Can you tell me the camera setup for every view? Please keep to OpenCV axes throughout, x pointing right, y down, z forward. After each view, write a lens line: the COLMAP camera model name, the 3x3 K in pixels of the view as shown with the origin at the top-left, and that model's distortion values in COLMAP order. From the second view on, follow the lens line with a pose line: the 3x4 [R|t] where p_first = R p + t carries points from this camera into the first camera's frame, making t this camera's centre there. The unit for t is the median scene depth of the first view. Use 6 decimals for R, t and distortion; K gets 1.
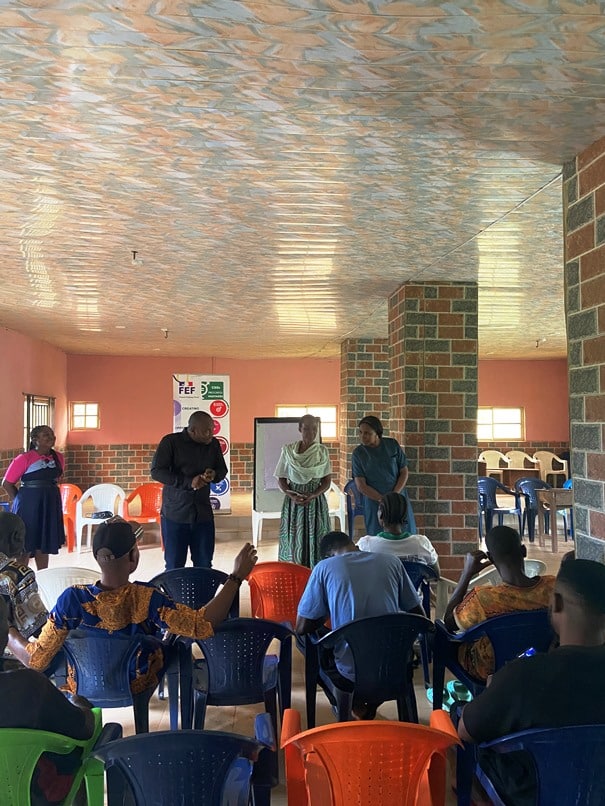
lens RADIAL K [[622.9, 0, 302.5], [0, 622.9, 403.0], [0, 0, 1]] dist [0.087644, -0.003655]
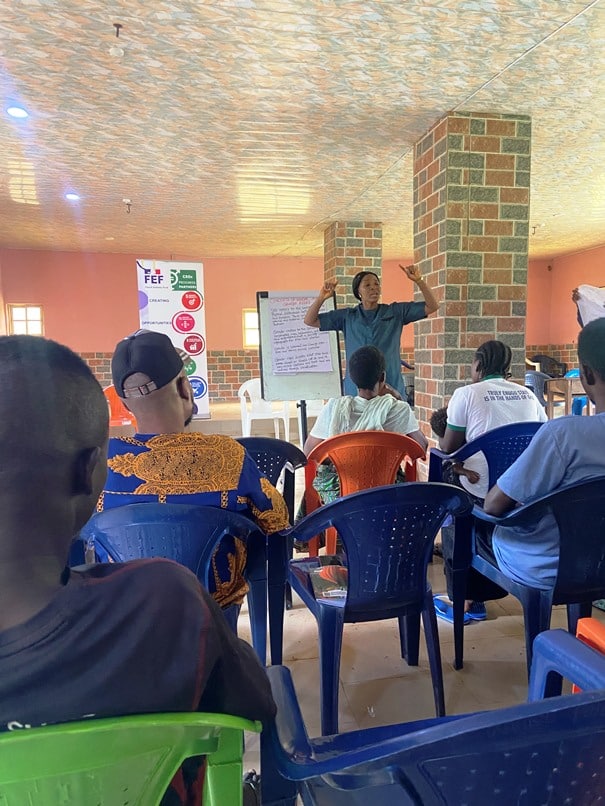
lens RADIAL K [[600.5, 0, 305.0], [0, 600.5, 395.5], [0, 0, 1]] dist [0.122520, -0.159638]
pose [[0.993409, -0.022268, 0.112440, -0.075168], [0.010920, 0.994872, 0.100549, 0.057387], [-0.114102, -0.098658, 0.988558, 0.129369]]
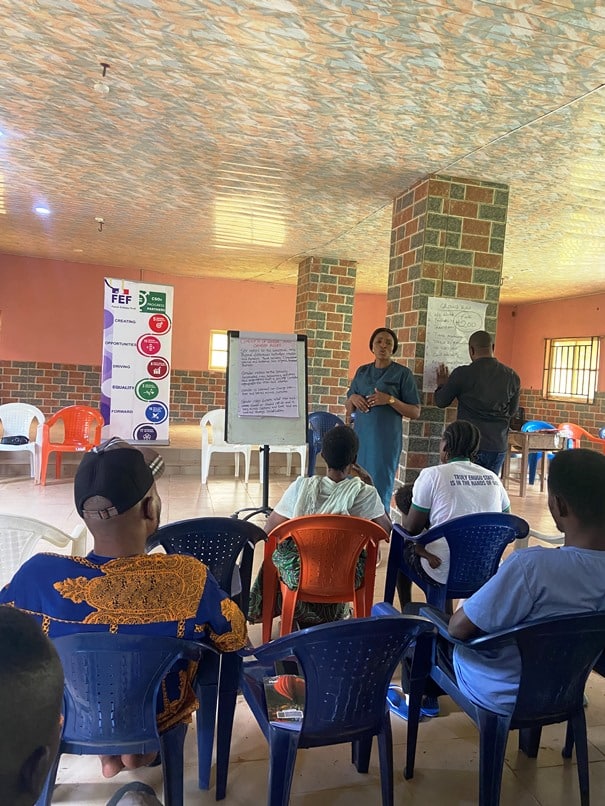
lens RADIAL K [[601.0, 0, 309.6], [0, 601.0, 396.5], [0, 0, 1]] dist [0.121049, -0.153391]
pose [[0.981799, 0.052771, 0.182443, -0.078508], [-0.068044, 0.994590, 0.078493, 0.028537], [-0.177314, -0.089479, 0.980078, 0.138518]]
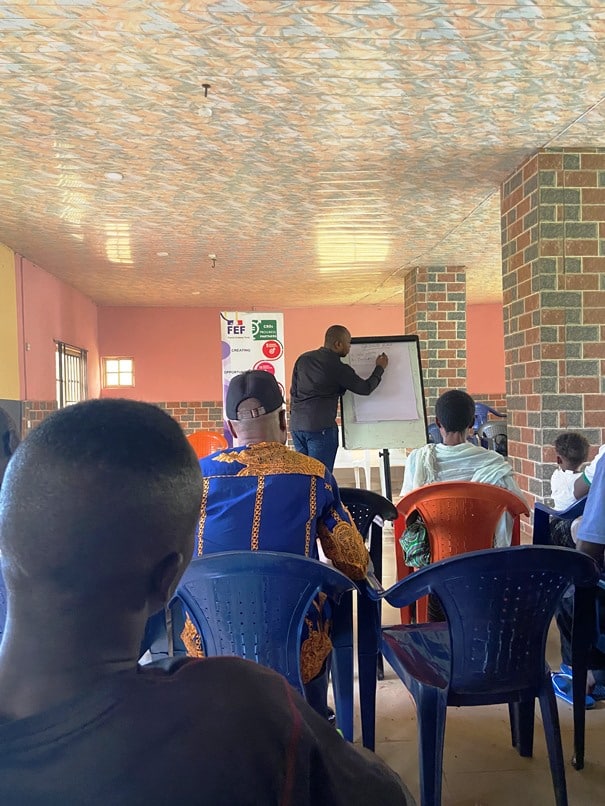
lens RADIAL K [[601.8, 0, 296.9], [0, 601.8, 398.9], [0, 0, 1]] dist [0.113640, -0.146643]
pose [[0.999416, -0.021236, -0.026755, -0.077937], [0.021873, 0.999479, 0.023752, 0.058998], [0.026236, -0.024323, 0.999360, 0.143498]]
